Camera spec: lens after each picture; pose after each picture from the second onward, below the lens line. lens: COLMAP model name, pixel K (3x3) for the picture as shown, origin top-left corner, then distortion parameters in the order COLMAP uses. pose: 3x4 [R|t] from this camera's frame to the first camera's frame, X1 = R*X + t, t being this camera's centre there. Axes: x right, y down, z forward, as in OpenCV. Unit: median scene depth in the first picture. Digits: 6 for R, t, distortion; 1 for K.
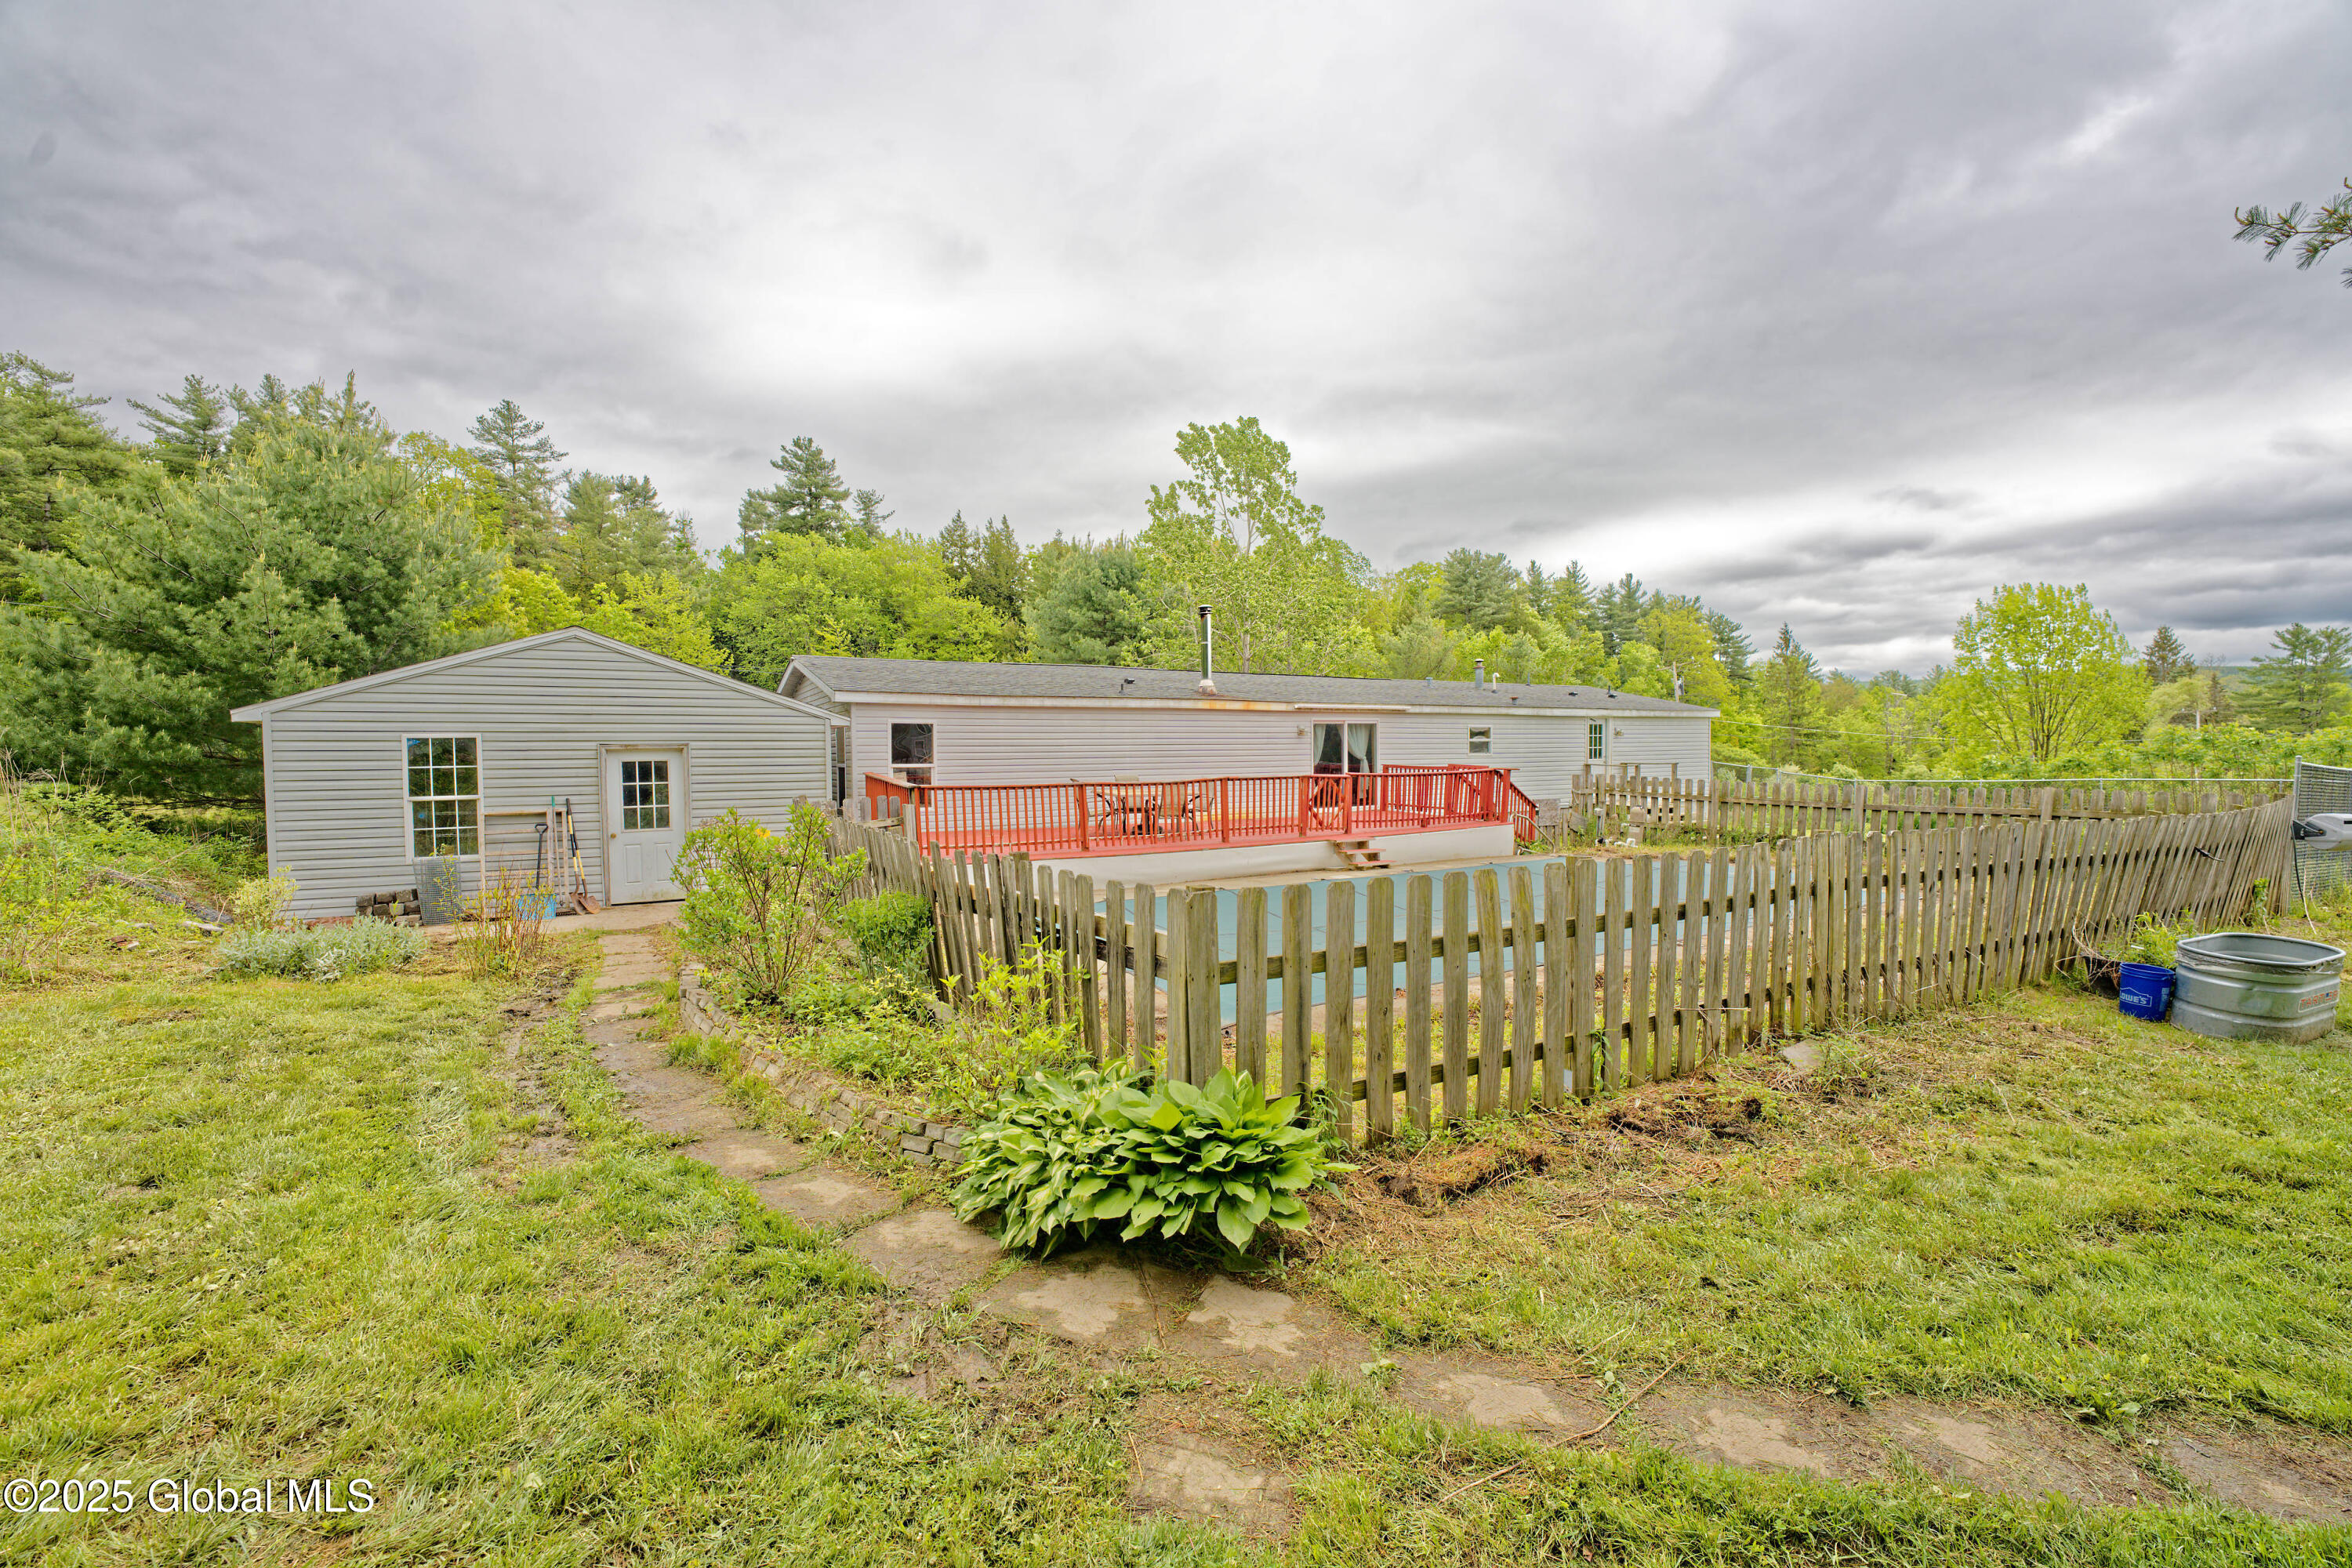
lens RADIAL K [[969.1, 0, 1176.0], [0, 969.1, 784.0], [0, 0, 1]] dist [-0.022033, 0.000119]
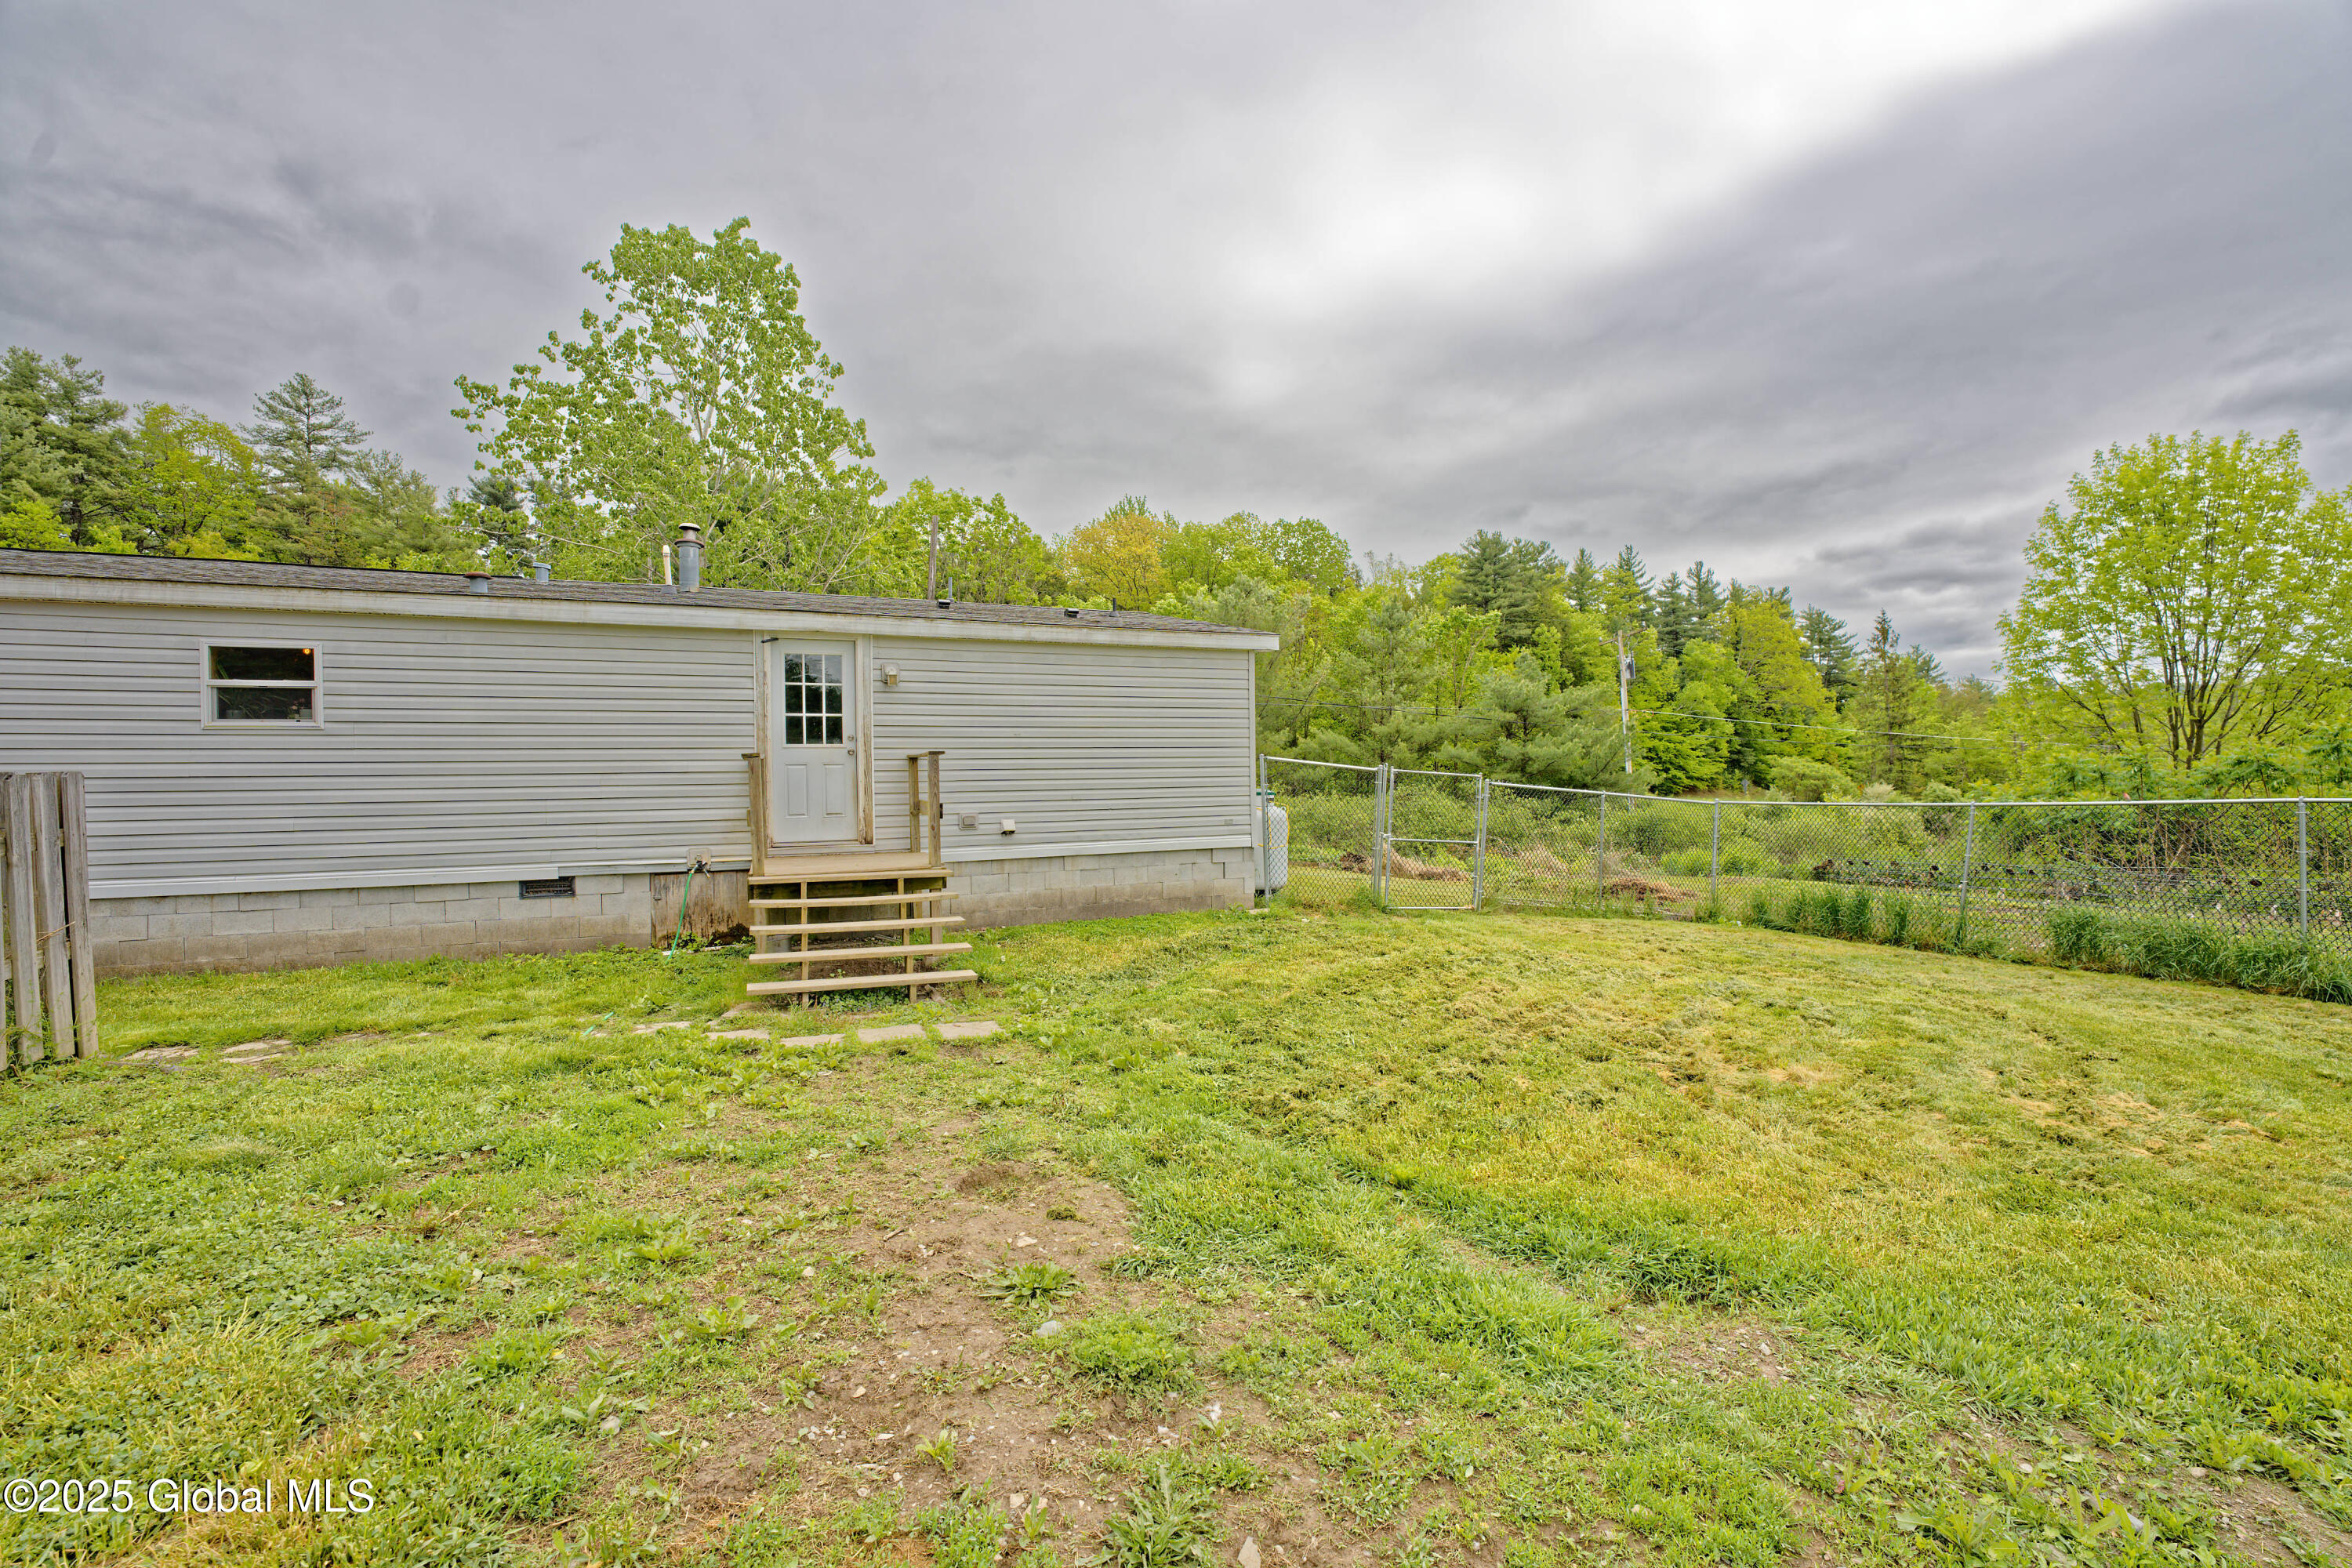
lens RADIAL K [[958.7, 0, 1175.3], [0, 958.7, 839.5], [0, 0, 1]] dist [-0.020825, -0.000011]
pose [[0.994286, 0.005160, -0.106623, 0.109595], [-0.001451, 0.999392, 0.034832, -0.000313], [0.106738, -0.034479, 0.993689, 0.114308]]
